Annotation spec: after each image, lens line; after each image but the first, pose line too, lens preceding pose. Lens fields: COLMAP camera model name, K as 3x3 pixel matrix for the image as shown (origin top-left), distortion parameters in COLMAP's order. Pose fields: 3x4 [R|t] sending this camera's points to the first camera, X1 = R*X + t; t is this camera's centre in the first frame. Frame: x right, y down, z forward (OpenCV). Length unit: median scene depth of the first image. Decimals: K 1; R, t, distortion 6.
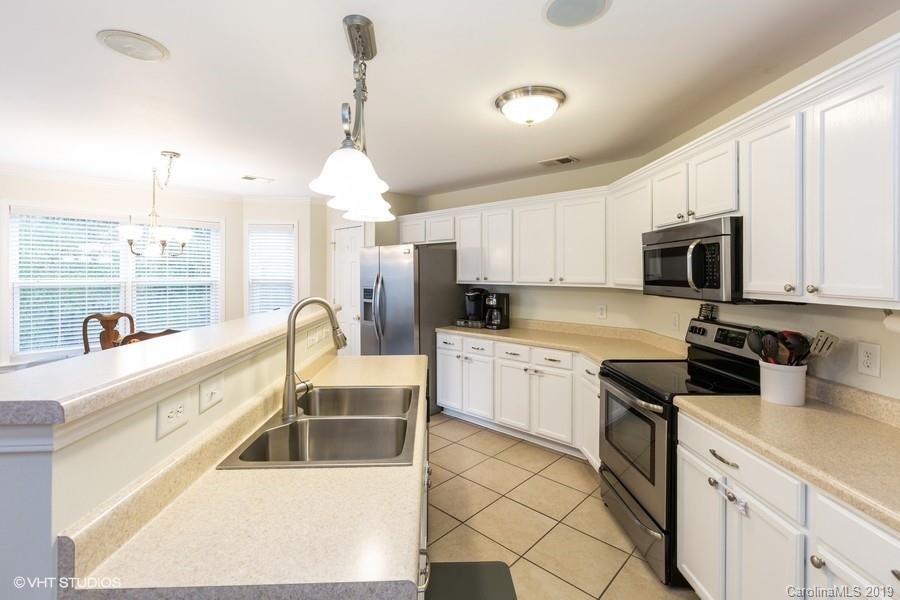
lens RADIAL K [[414.3, 0, 451.6], [0, 414.3, 276.7], [0, 0, 1]] dist [0.001138, 0.000089]
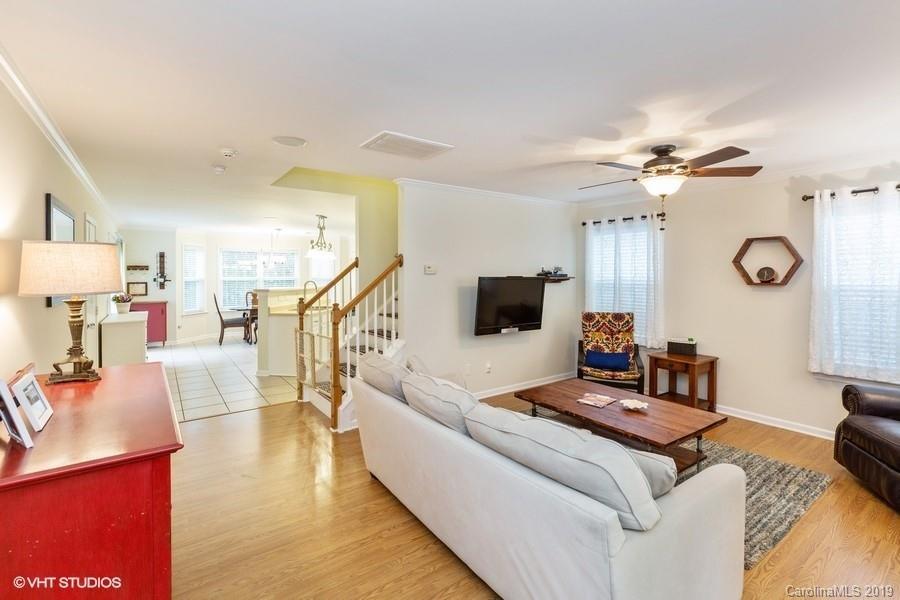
lens RADIAL K [[414.3, 0, 451.6], [0, 414.3, 276.7], [0, 0, 1]] dist [0.001138, 0.000089]
pose [[0.979648, -0.001334, -0.200721, 0.877796], [0.001174, 0.999999, -0.000915, 0.007381], [0.200722, 0.000661, 0.979648, -1.278786]]
